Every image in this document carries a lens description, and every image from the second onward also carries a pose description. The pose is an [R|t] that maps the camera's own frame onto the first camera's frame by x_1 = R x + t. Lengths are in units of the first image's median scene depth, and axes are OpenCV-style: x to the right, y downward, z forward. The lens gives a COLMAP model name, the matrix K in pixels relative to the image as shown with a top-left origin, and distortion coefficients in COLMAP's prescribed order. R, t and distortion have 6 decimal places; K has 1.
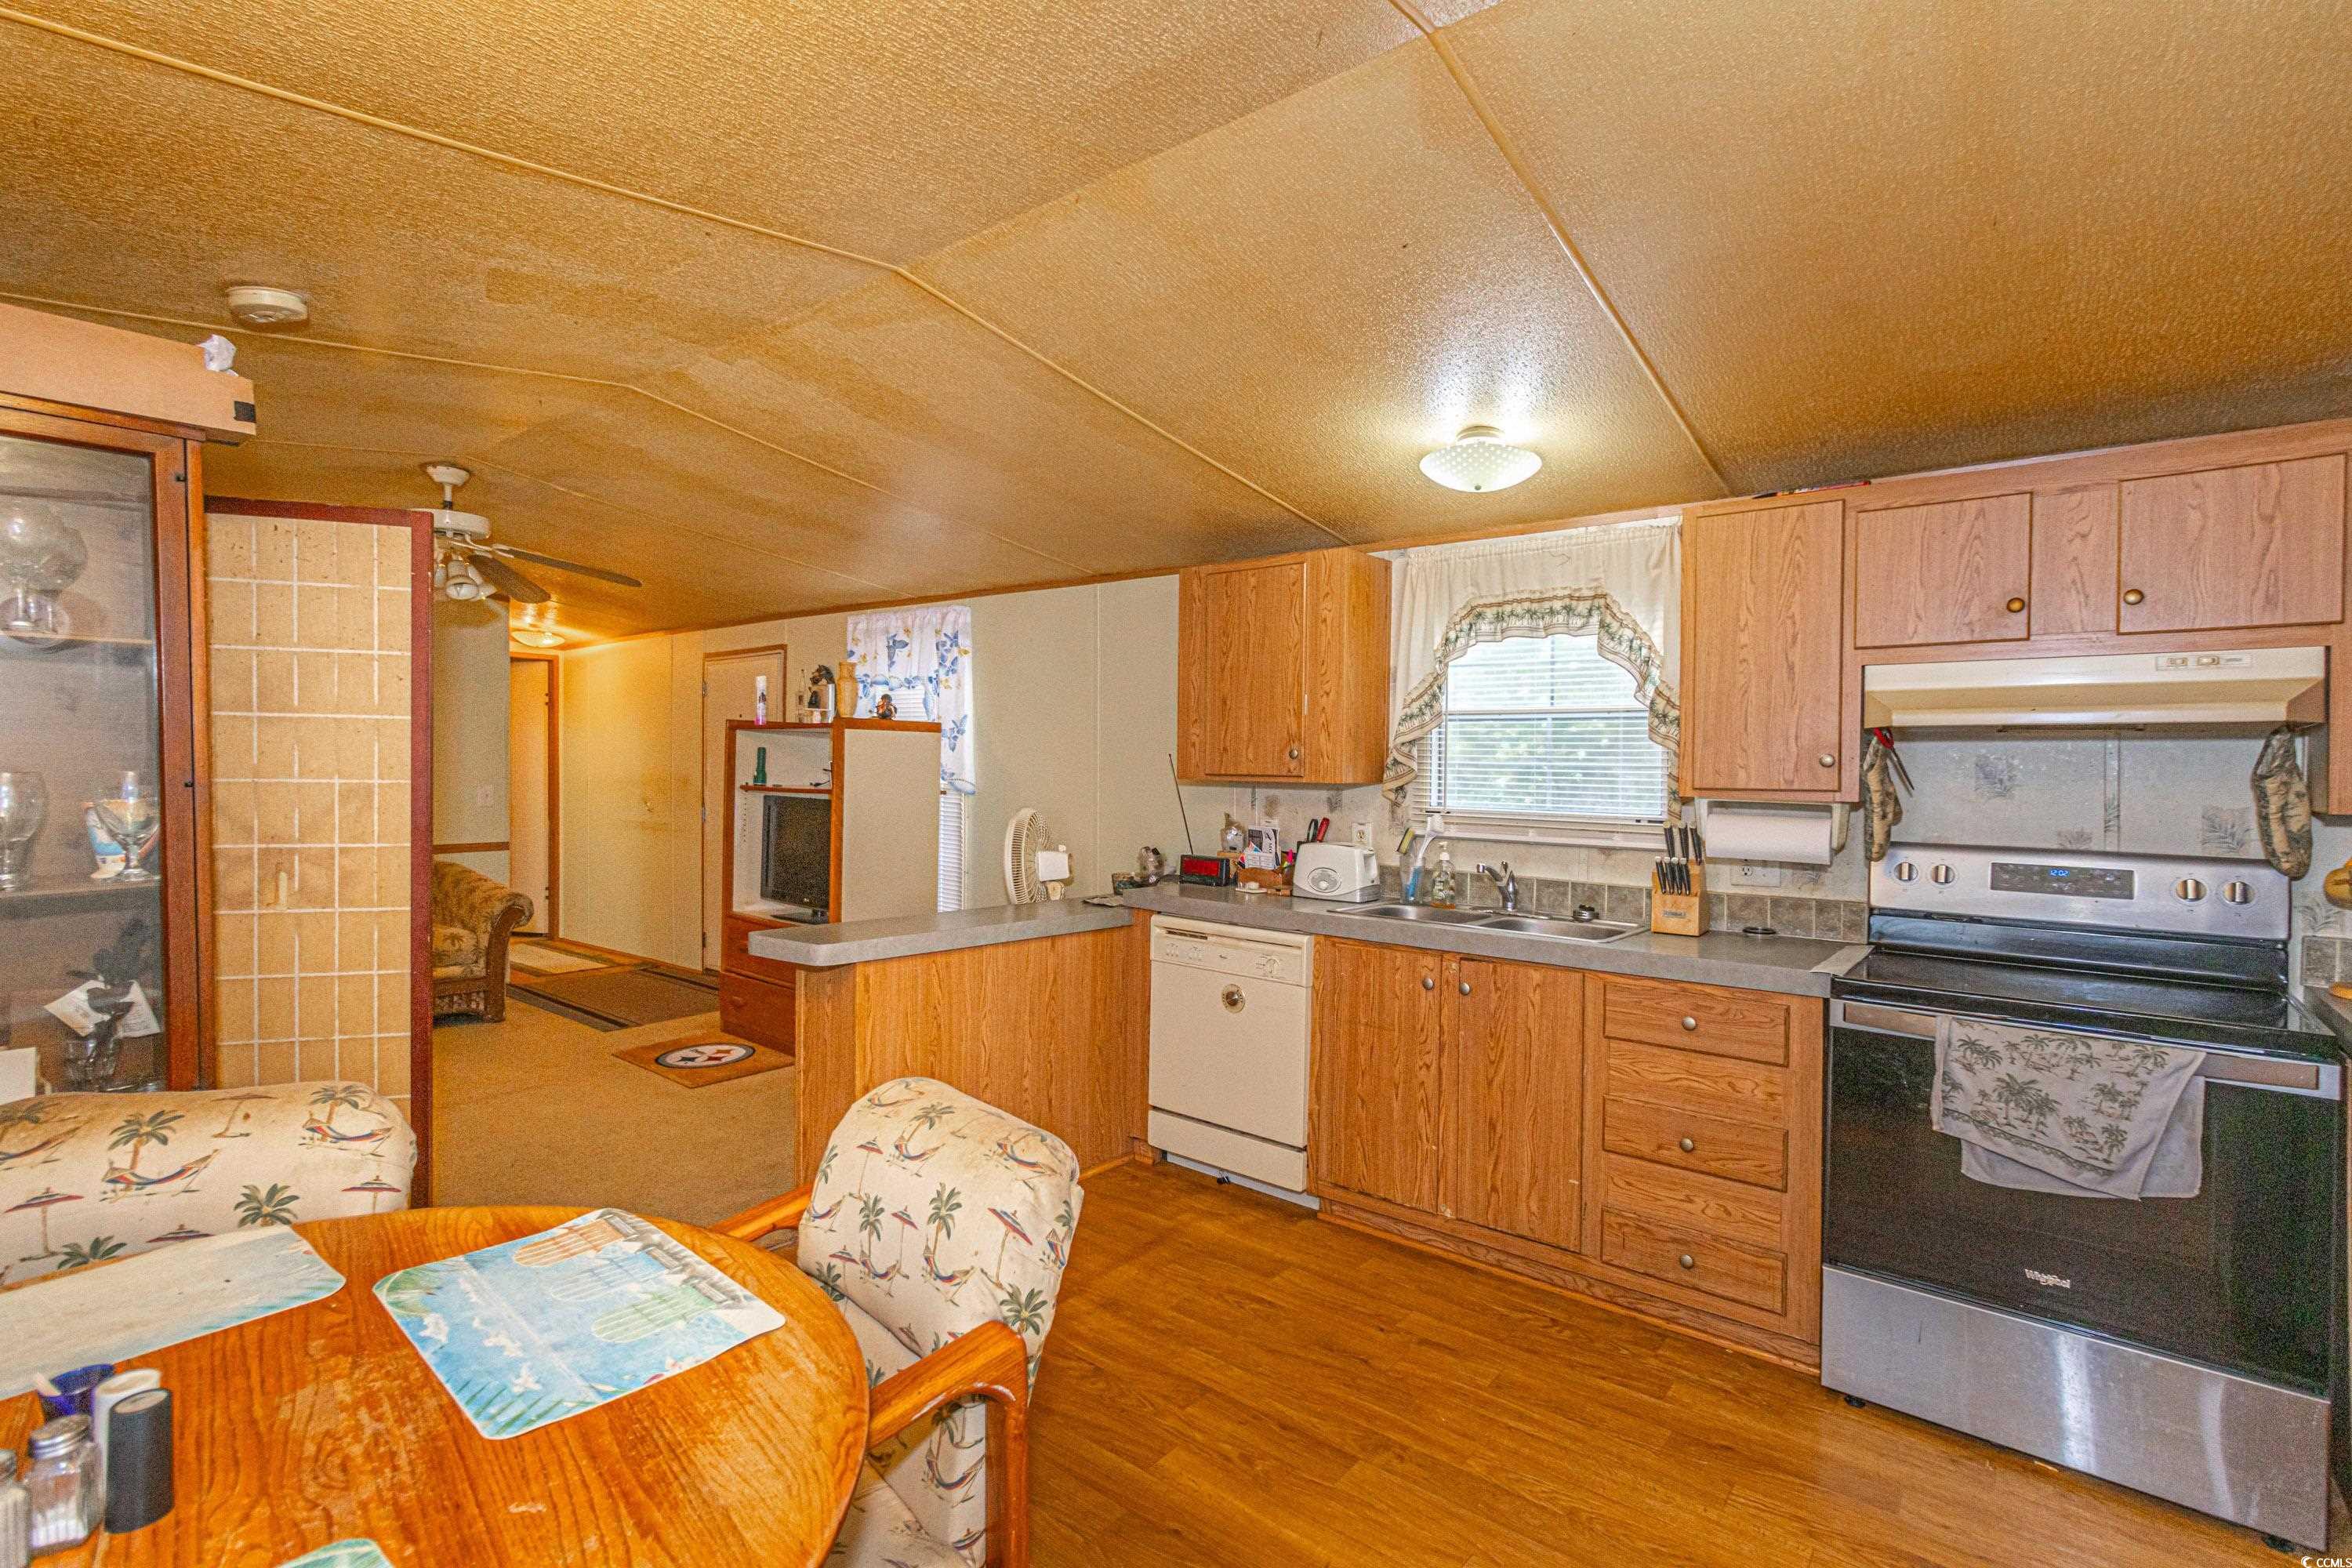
lens RADIAL K [[1084.3, 0, 1167.4], [0, 1084.3, 773.3], [0, 0, 1]] dist [0.002719, 0.000221]
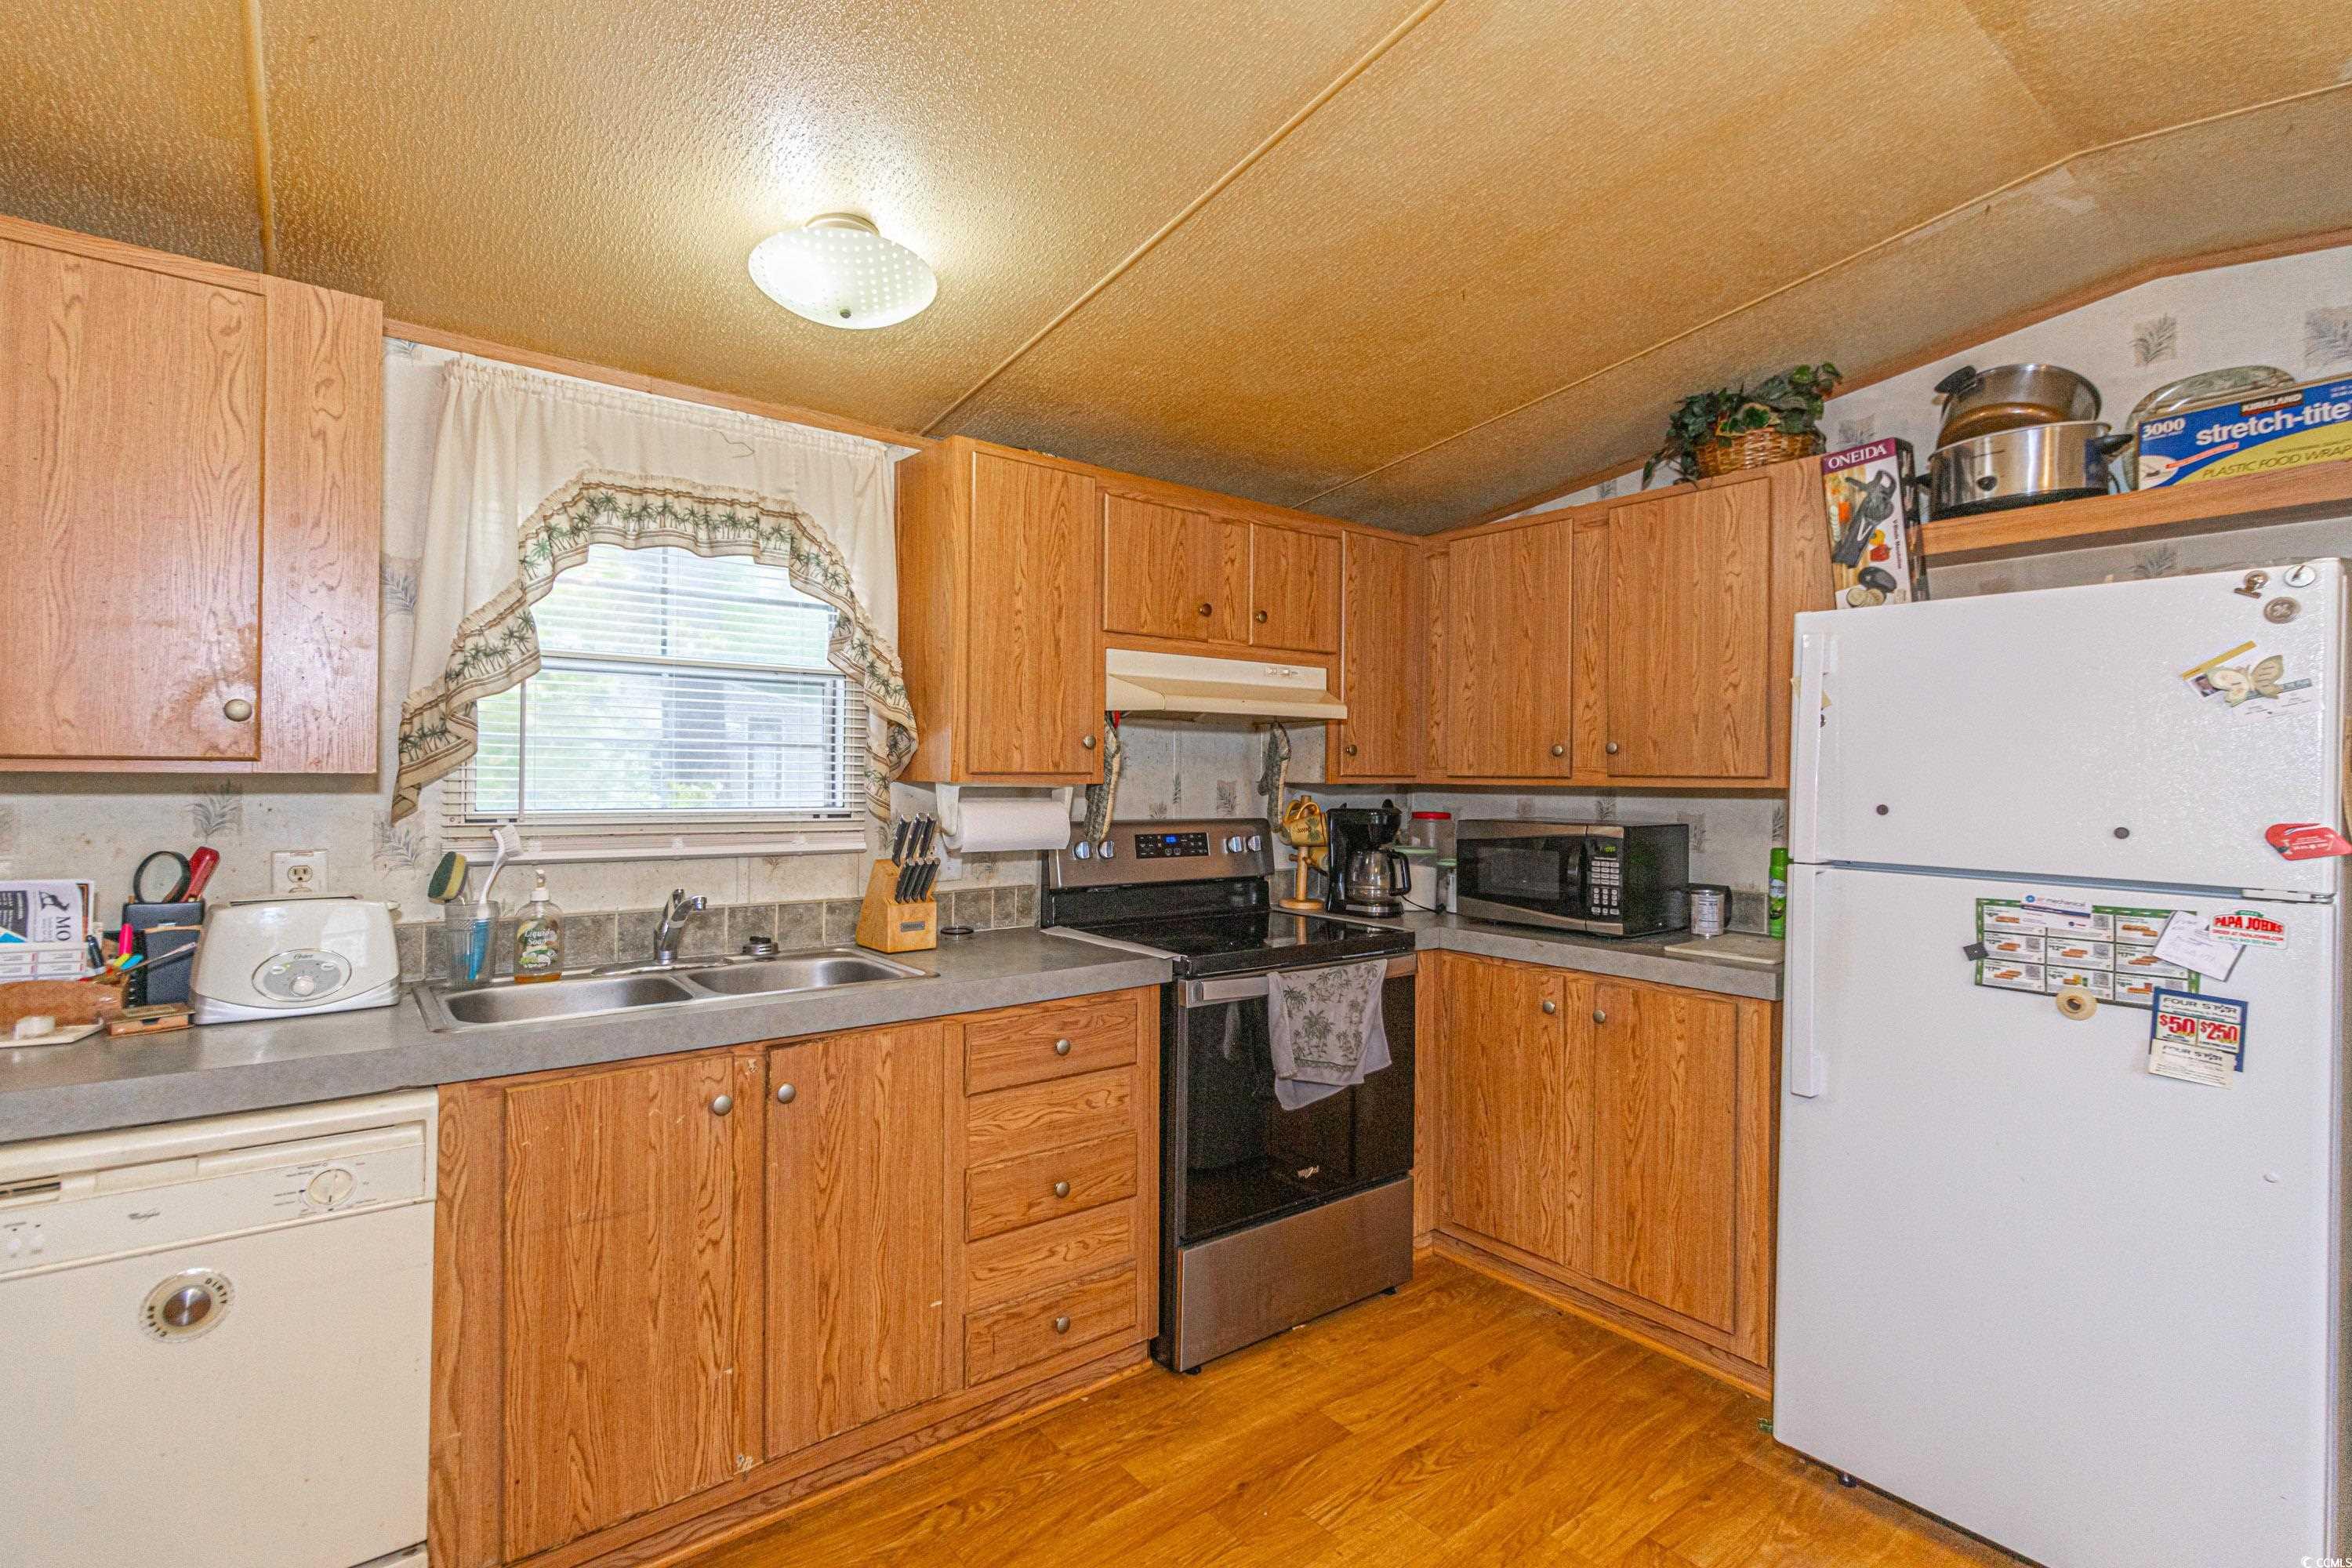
lens RADIAL K [[1084.3, 0, 1178.4], [0, 1084.3, 768.4], [0, 0, 1]] dist [0.002719, 0.000221]
pose [[0.226714, -0.010448, 0.973905, -0.285142], [-0.001660, 0.999937, 0.011114, 0.000856], [-0.973960, -0.004136, 0.226683, 0.620103]]
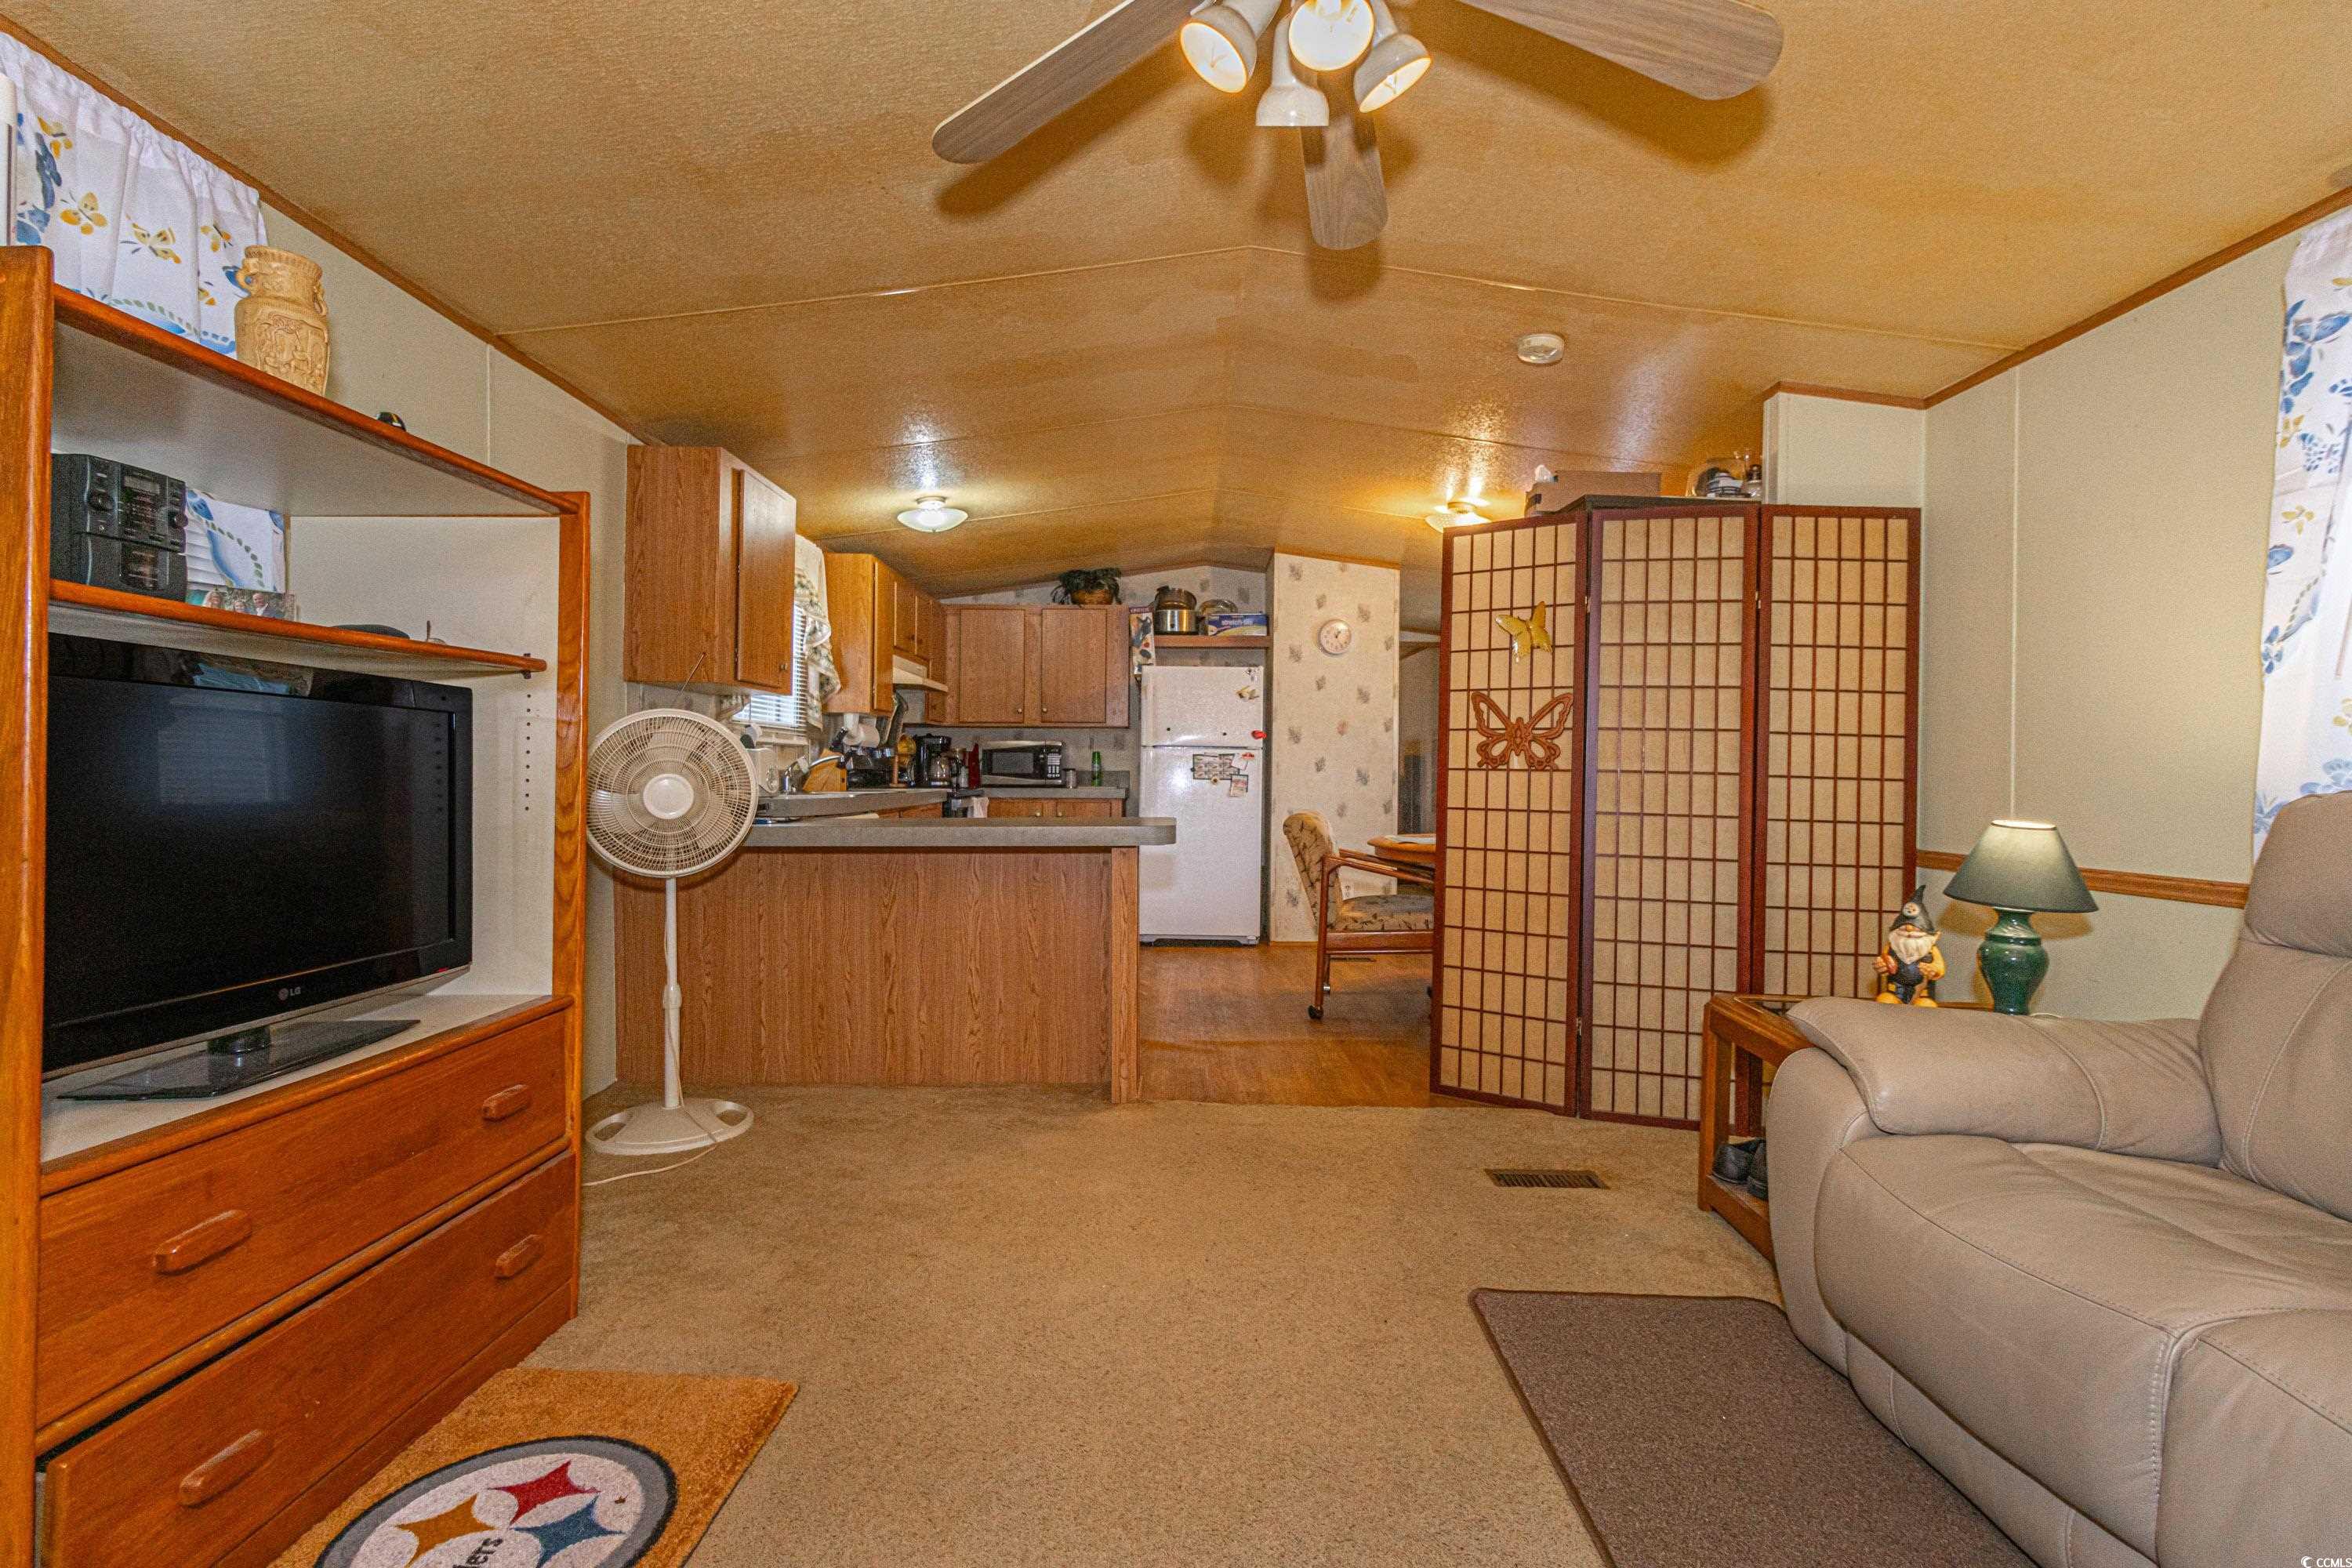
lens RADIAL K [[1084.3, 0, 1177.8], [0, 1084.3, 775.1], [0, 0, 1]] dist [0.002719, 0.000221]
pose [[-0.621918, -0.027186, 0.782610, -1.228958], [-0.014749, 0.999627, 0.023004, 0.072975], [-0.782943, 0.002764, -0.622087, 1.661840]]
